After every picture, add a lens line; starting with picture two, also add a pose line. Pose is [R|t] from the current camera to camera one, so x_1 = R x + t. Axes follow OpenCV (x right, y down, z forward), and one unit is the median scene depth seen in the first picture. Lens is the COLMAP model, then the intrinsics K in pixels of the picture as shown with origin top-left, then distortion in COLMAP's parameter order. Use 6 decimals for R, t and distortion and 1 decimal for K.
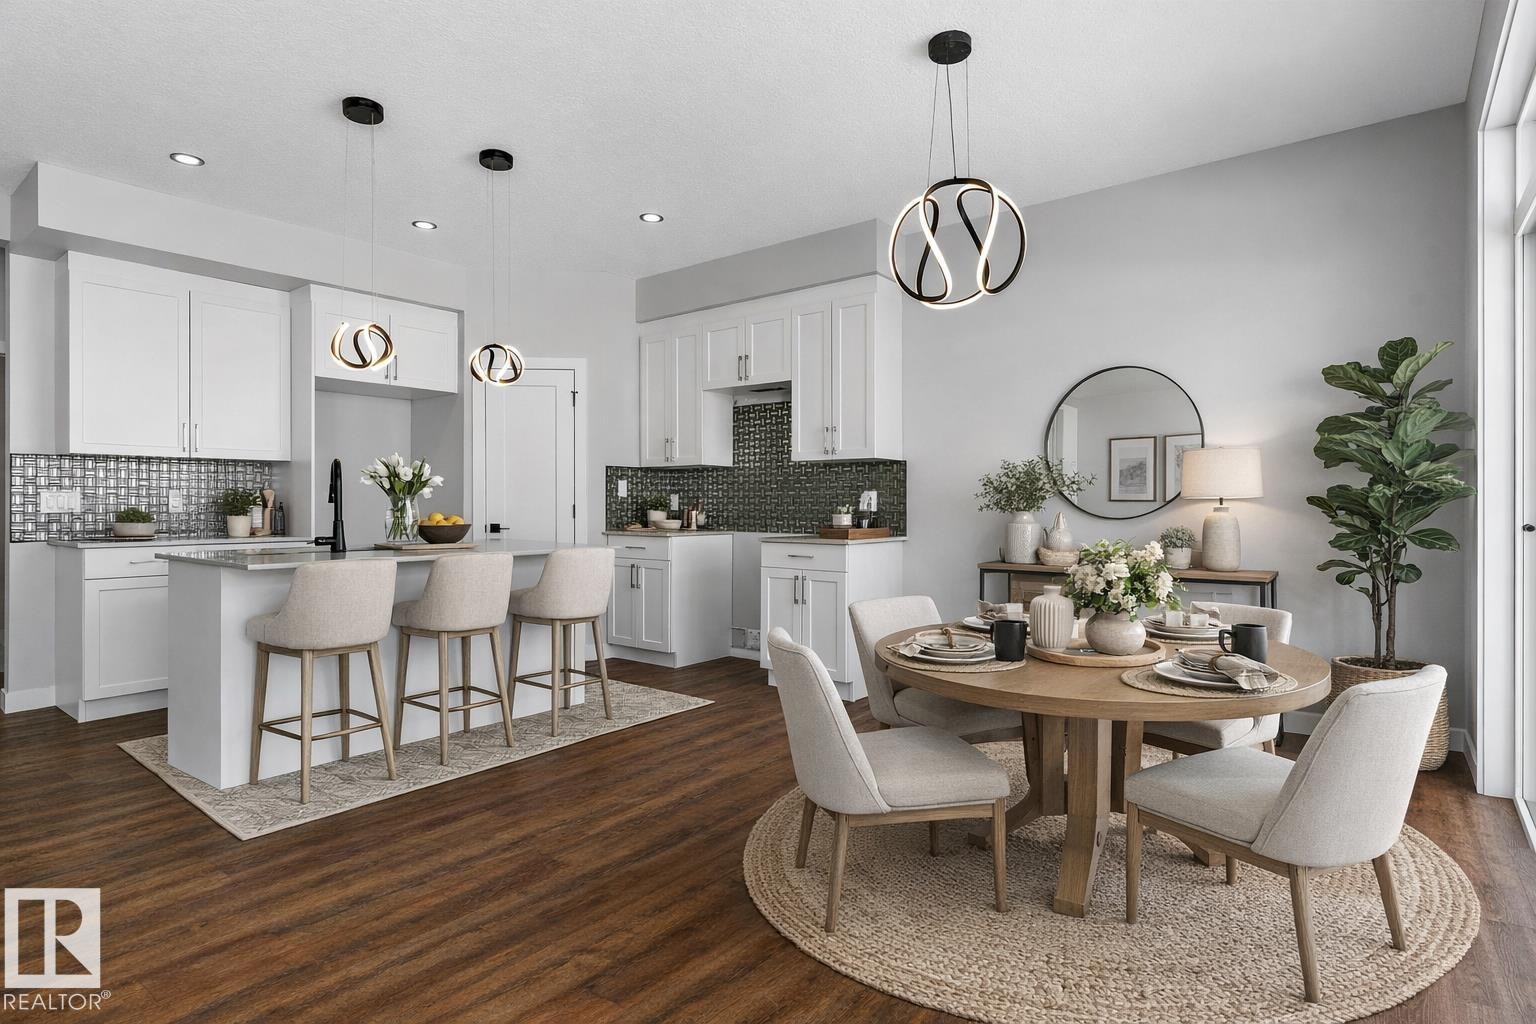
lens RADIAL K [[795.1, 0, 773.7], [0, 795.1, 508.0], [0, 0, 1]] dist [-0.005483, 0.002107]
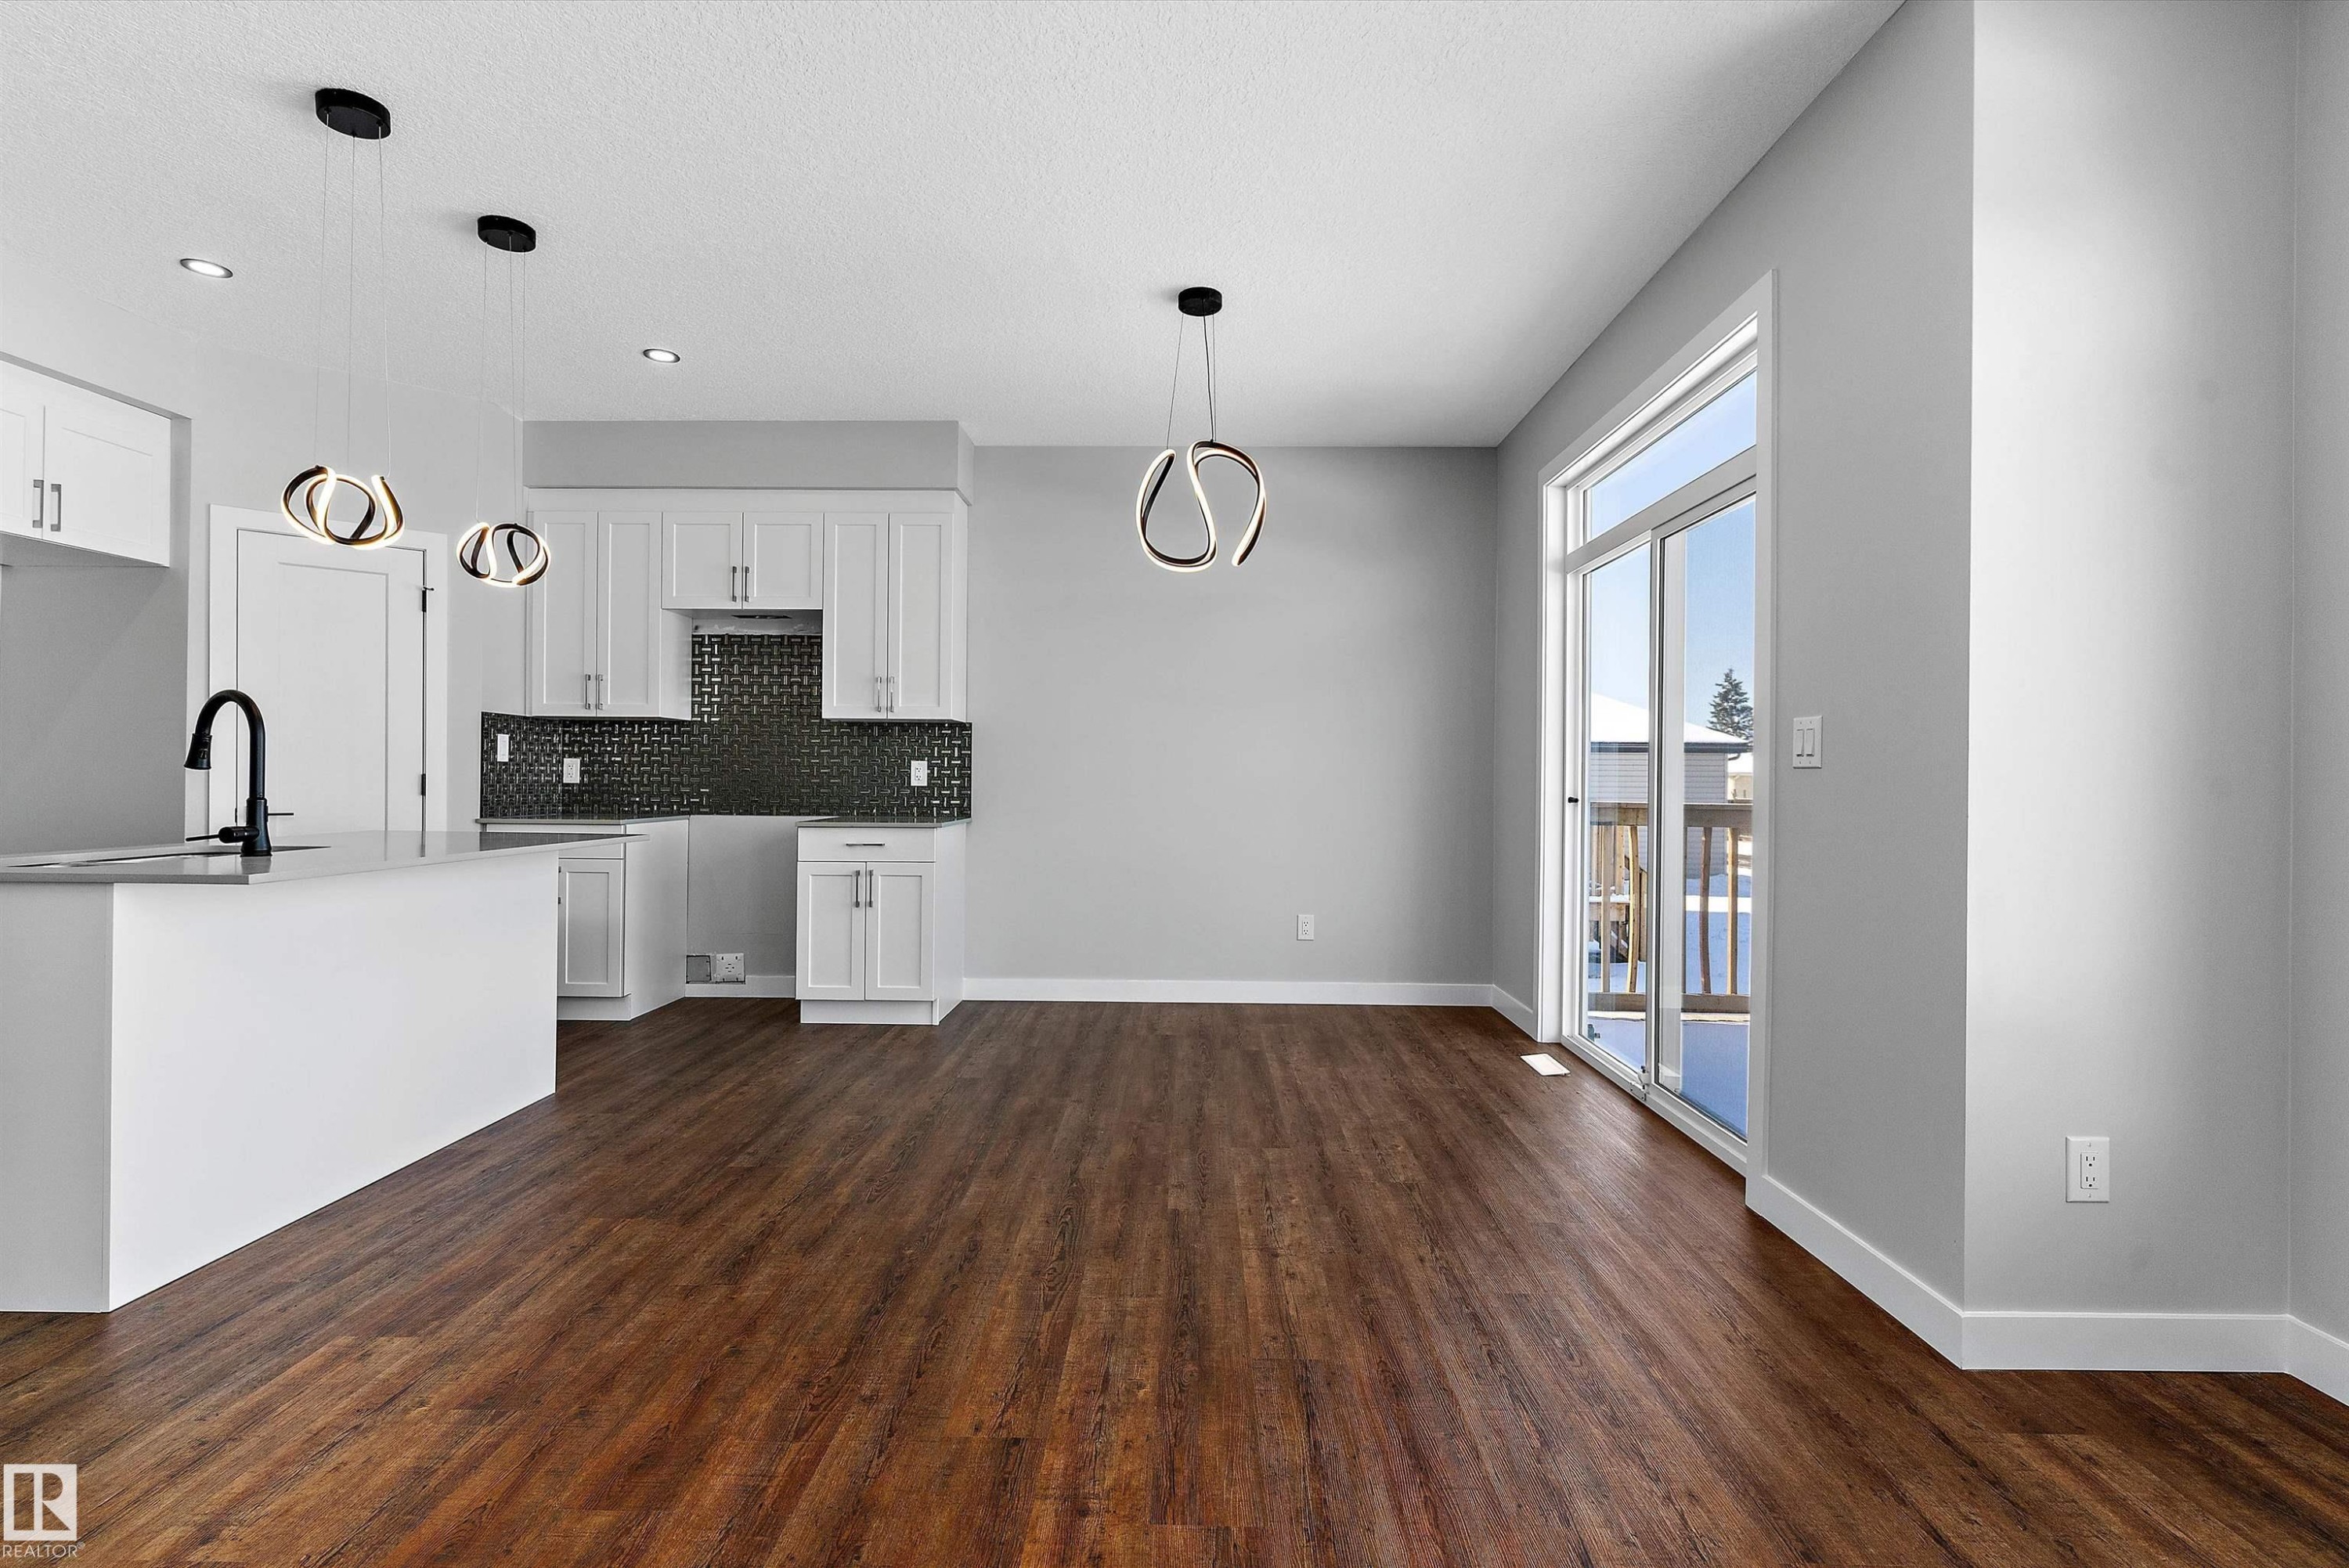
lens RADIAL K [[1119.4, 0, 1174.8], [0, 1119.4, 776.6], [0, 0, 1]] dist [0.005344, -0.002124]
pose [[0.797314, 0.008774, 0.603501, -0.344205], [-0.005280, 0.999957, -0.007561, 0.001808], [-0.603542, 0.002842, 0.797326, -0.031650]]
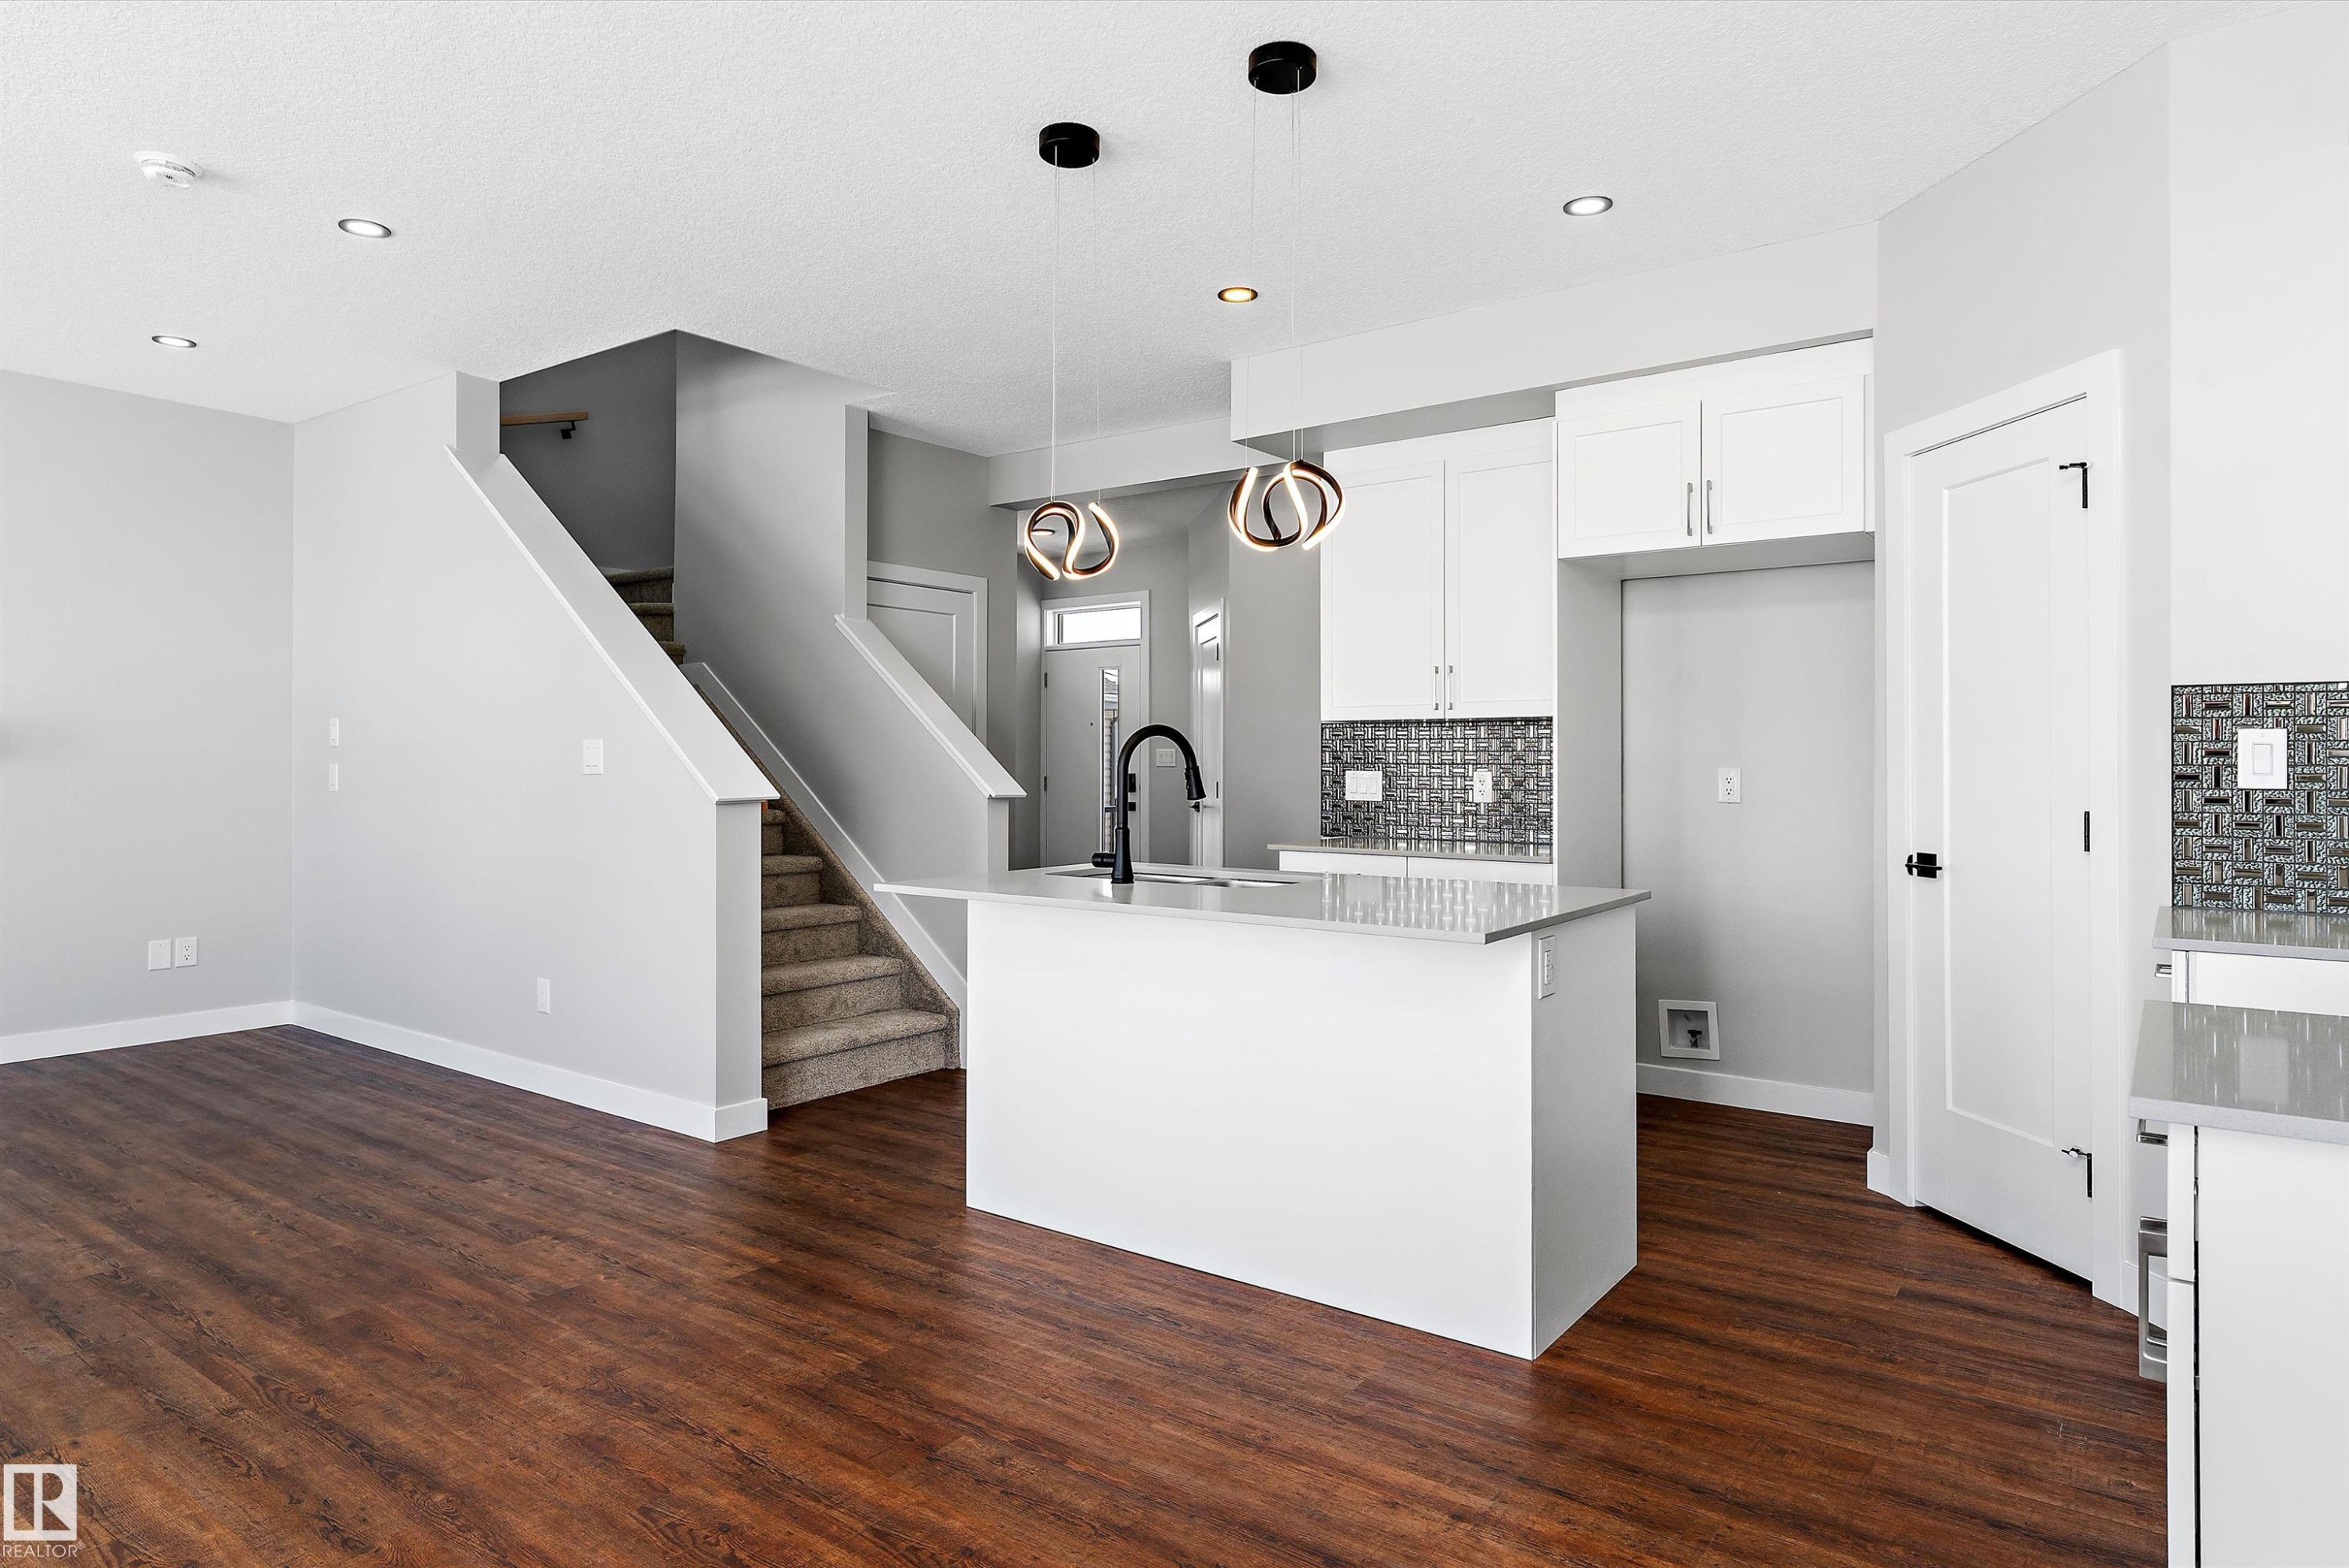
lens RADIAL K [[1350.5, 0, 1177.6], [0, 1350.5, 762.9], [0, 0, 1]] dist [0.002918, 0.001012]
pose [[0.030563, 0.000669, -0.999533, 0.321546], [-0.008138, 0.999967, 0.000421, -0.022998], [0.999500, 0.008122, 0.030567, 0.682795]]
